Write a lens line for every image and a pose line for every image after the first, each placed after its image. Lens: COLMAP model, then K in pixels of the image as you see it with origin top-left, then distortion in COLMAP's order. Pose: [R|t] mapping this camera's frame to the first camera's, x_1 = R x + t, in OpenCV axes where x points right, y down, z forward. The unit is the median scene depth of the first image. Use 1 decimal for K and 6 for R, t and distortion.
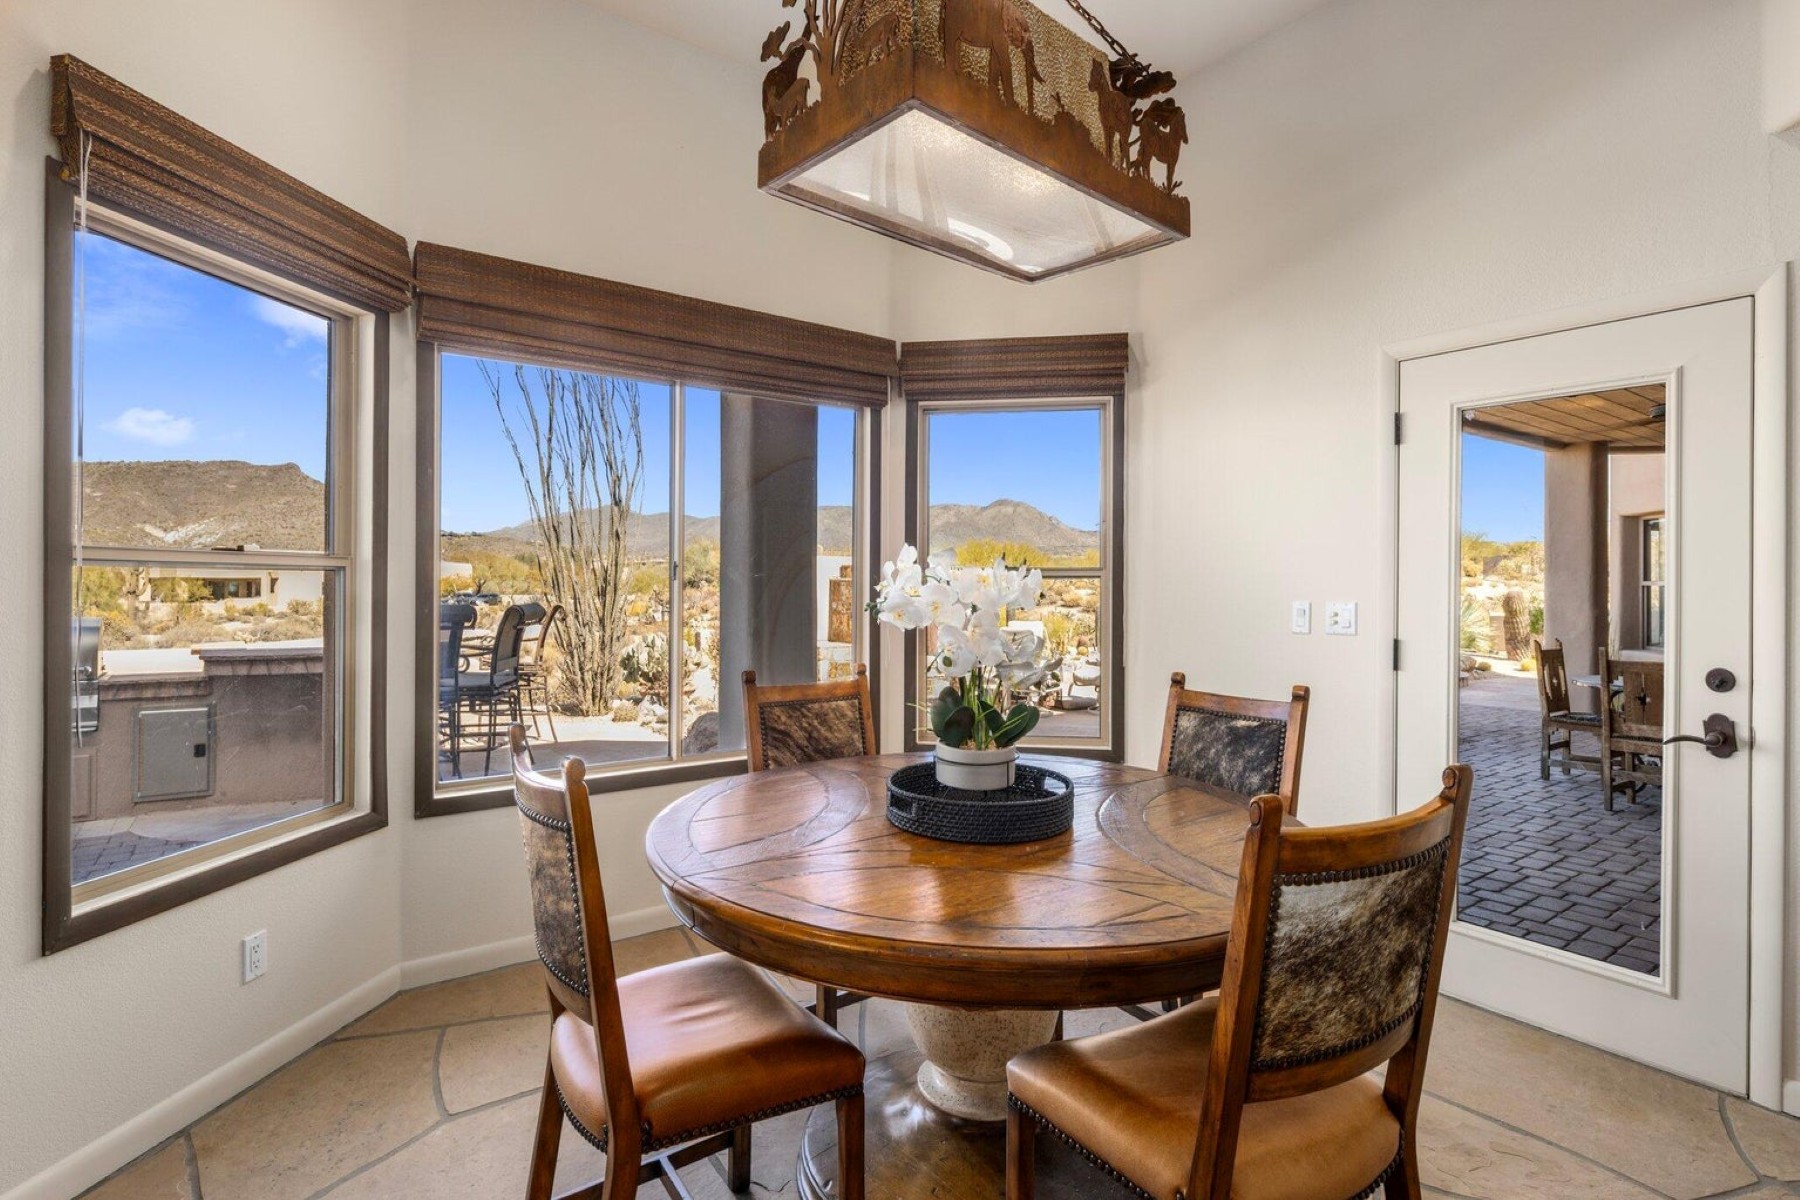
lens RADIAL K [[878.9, 0, 902.3], [0, 878.9, 588.4], [0, 0, 1]] dist [0.000390, -0.000802]
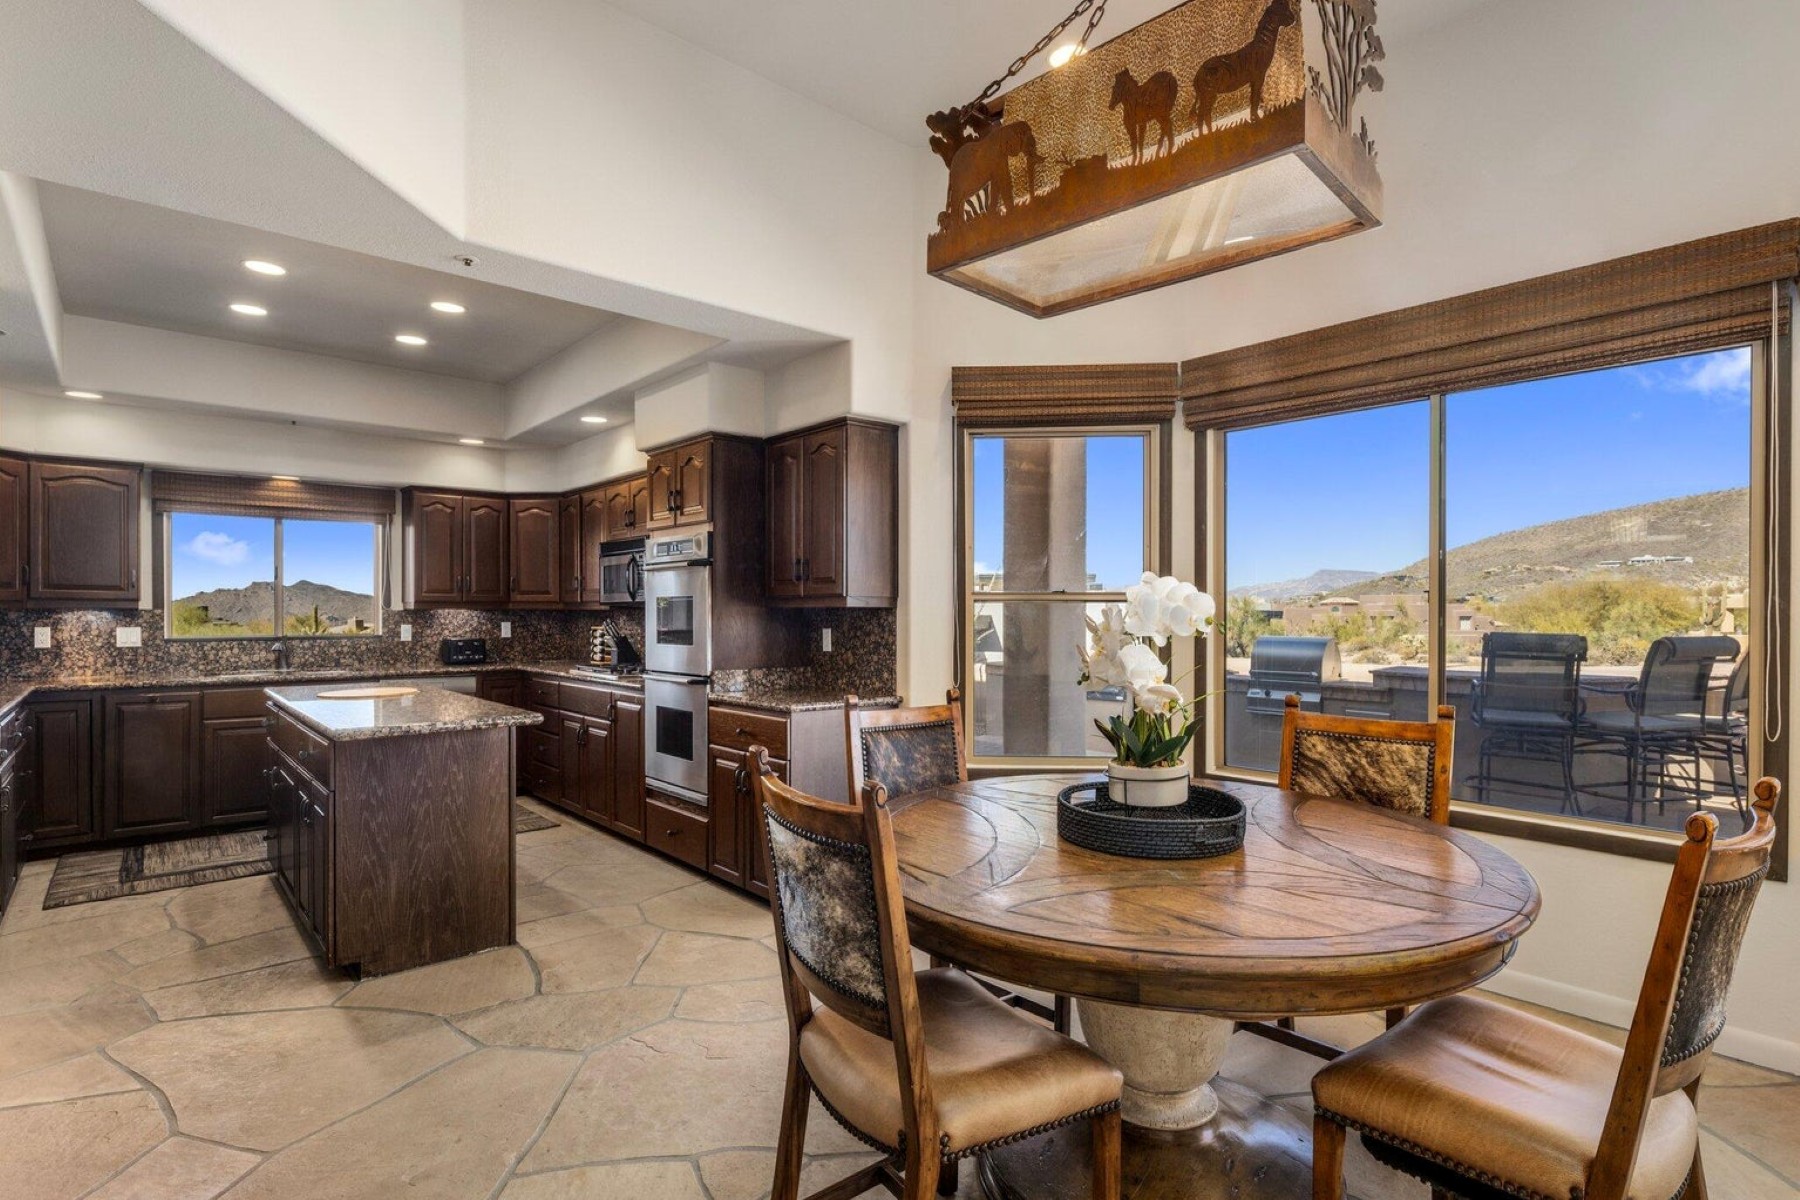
lens RADIAL K [[886.4, 0, 903.5], [0, 886.4, 613.8], [0, 0, 1]] dist [0.000787, 0.000492]
pose [[0.079782, 0.000325, -0.996812, 0.782181], [-0.007024, 0.999975, -0.000236, 0.002995], [0.996788, 0.007021, 0.079782, 0.448318]]
